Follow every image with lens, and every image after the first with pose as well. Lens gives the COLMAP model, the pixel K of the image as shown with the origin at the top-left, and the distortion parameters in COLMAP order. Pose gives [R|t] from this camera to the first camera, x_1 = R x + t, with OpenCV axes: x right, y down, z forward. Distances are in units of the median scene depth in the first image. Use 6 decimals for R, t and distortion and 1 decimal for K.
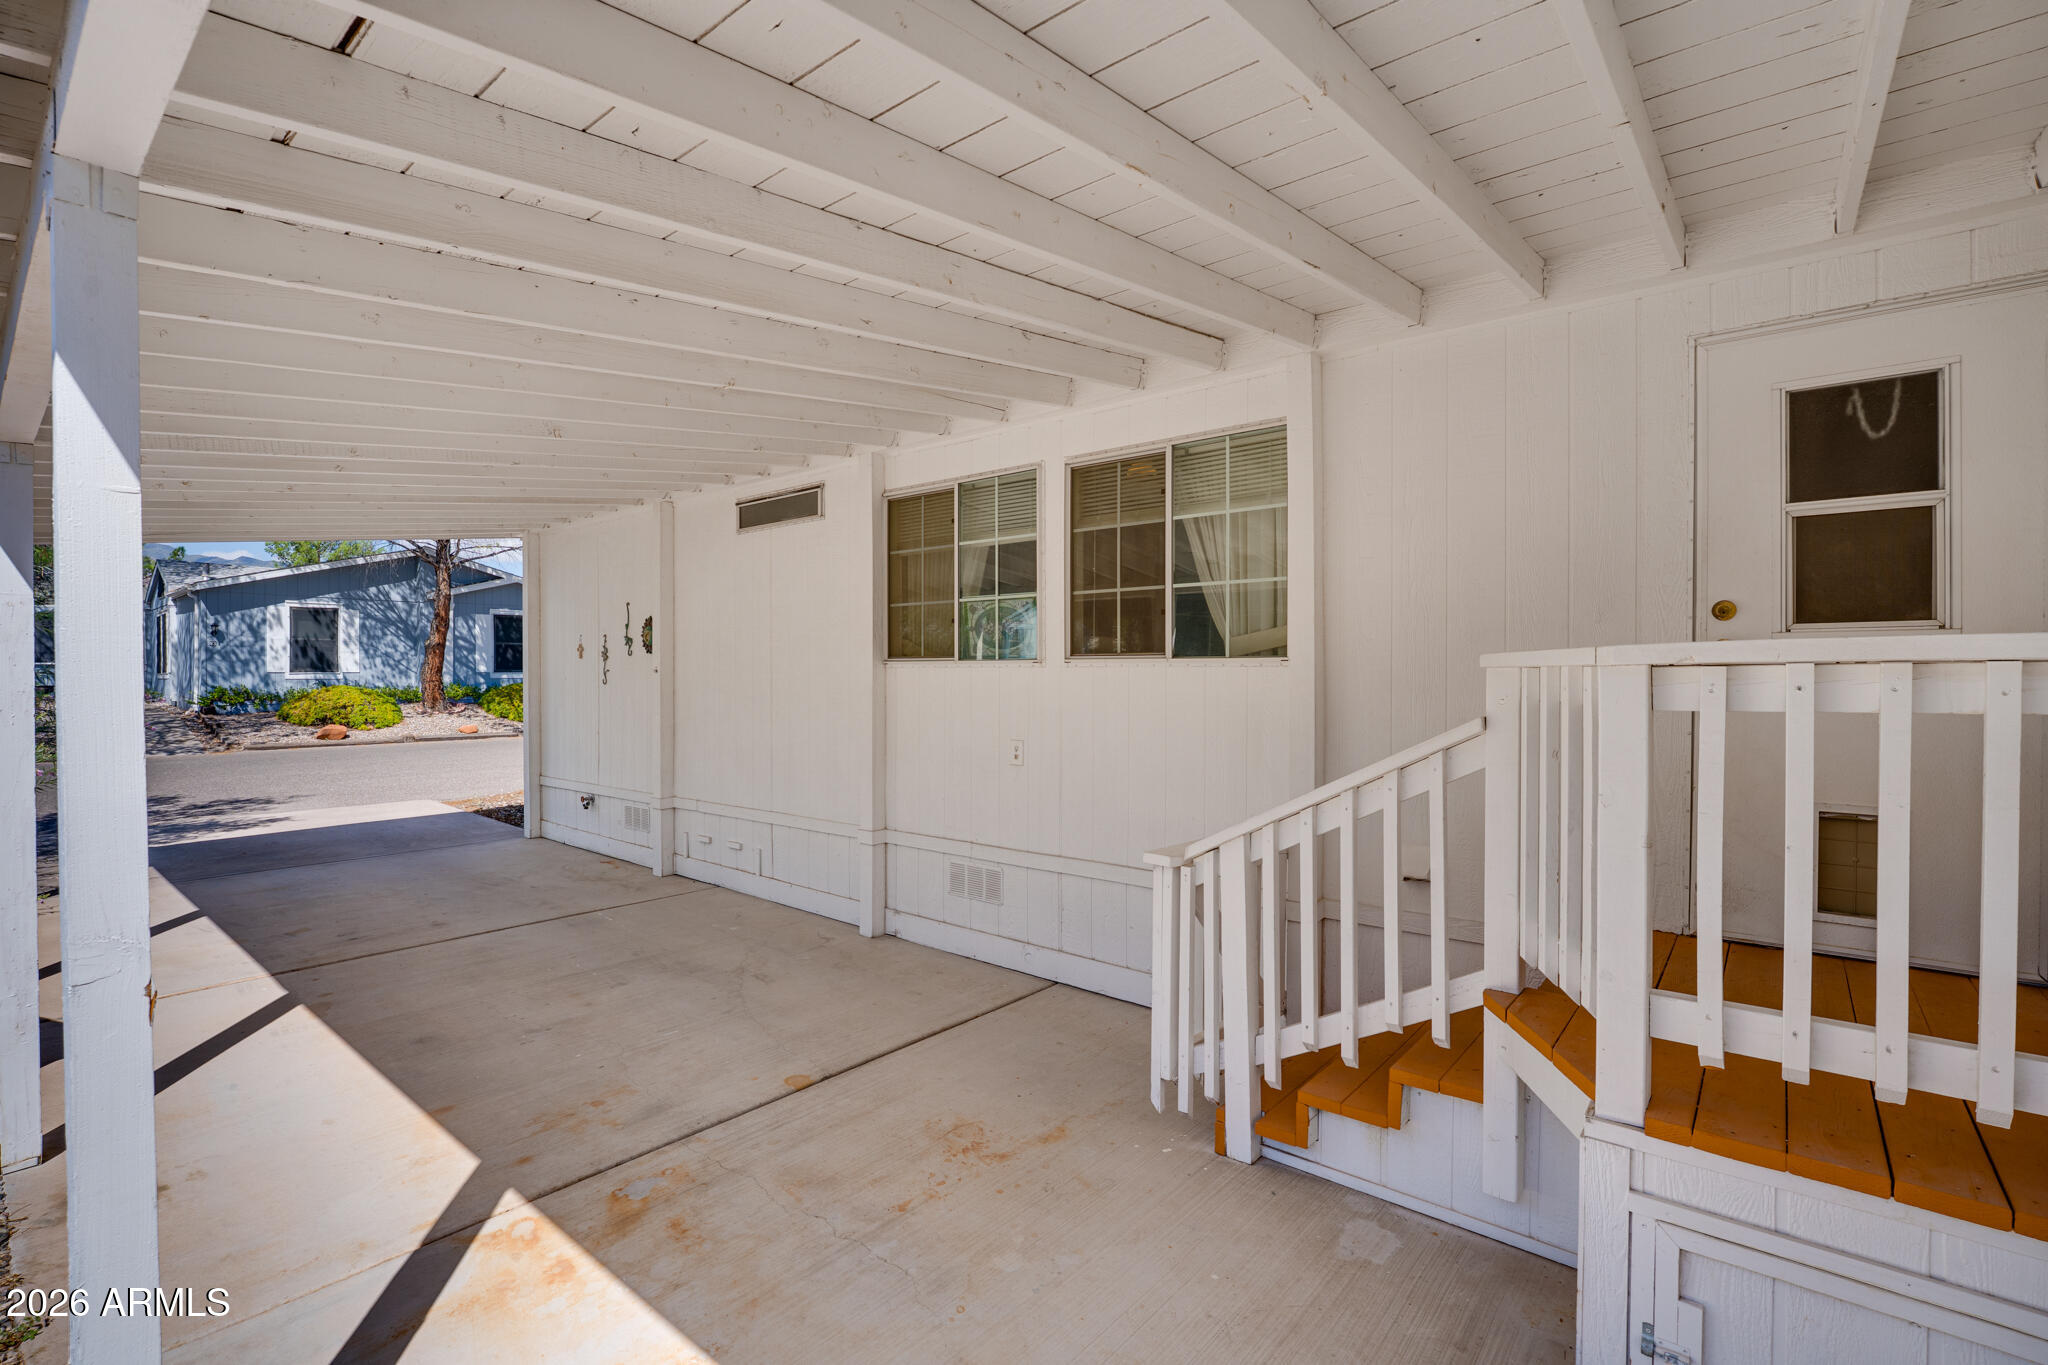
lens RADIAL K [[922.5, 0, 1021.8], [0, 922.5, 683.4], [0, 0, 1]] dist [-0.021512, 0.004576]
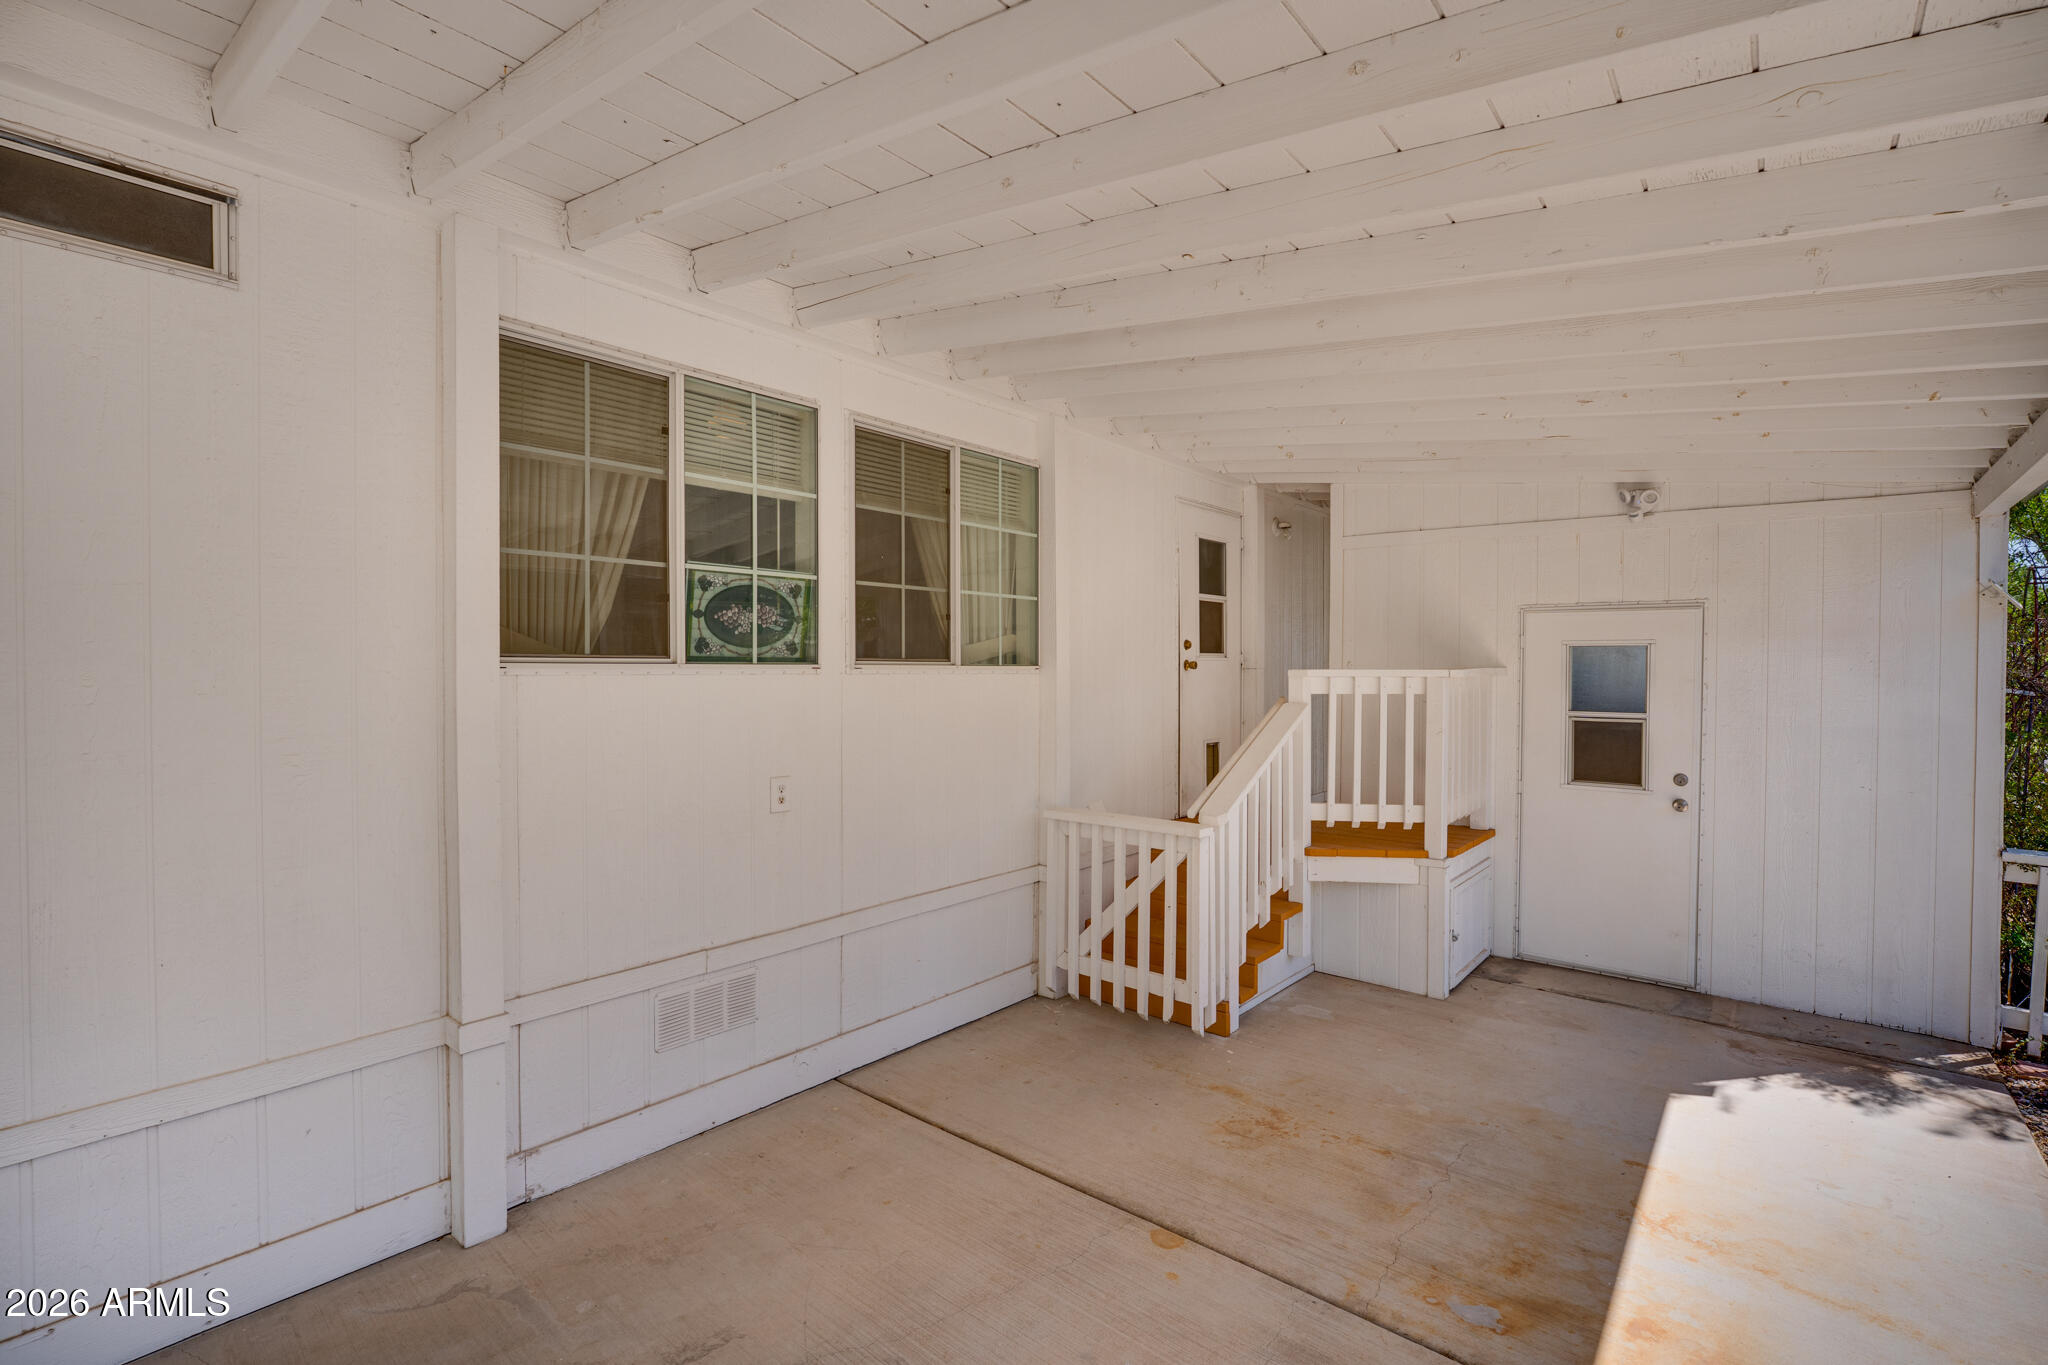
lens RADIAL K [[922.5, 0, 1021.8], [0, 922.5, 683.4], [0, 0, 1]] dist [-0.021512, 0.004576]
pose [[0.013413, -0.016962, 0.999766, -0.701212], [0.010101, 0.999807, 0.016827, -0.020310], [-0.999859, 0.009873, 0.013581, 0.791918]]
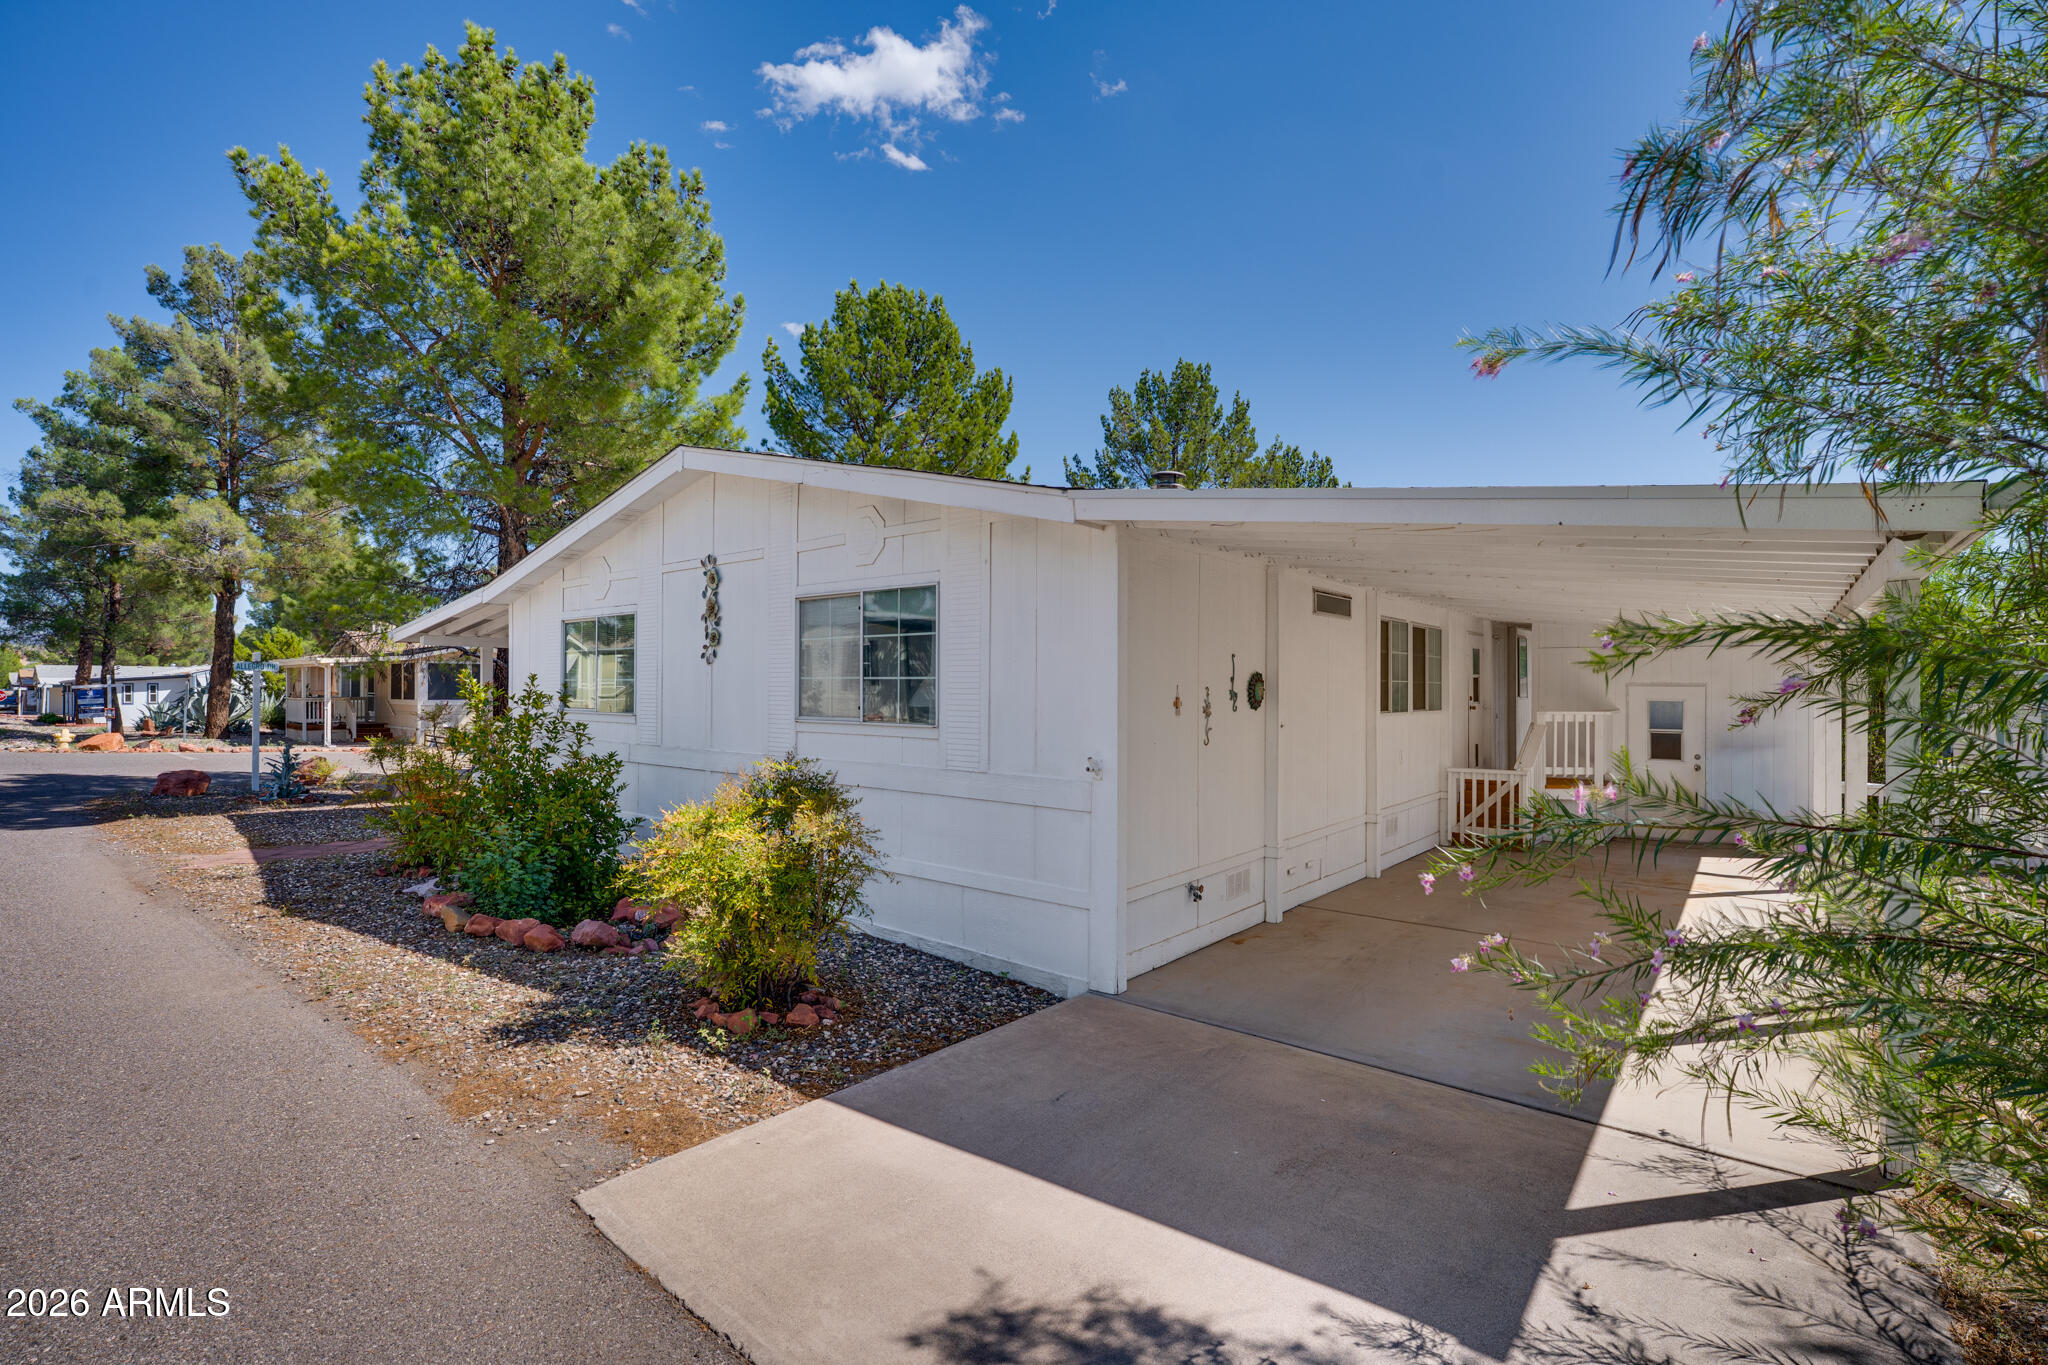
lens RADIAL K [[922.5, 0, 1021.8], [0, 922.5, 683.4], [0, 0, 1]] dist [-0.021512, 0.004576]
pose [[-0.007081, 0.007693, 0.999945, -2.050404], [0.007912, 0.999940, -0.007637, -0.080304], [-0.999944, 0.007857, -0.007141, 1.851103]]
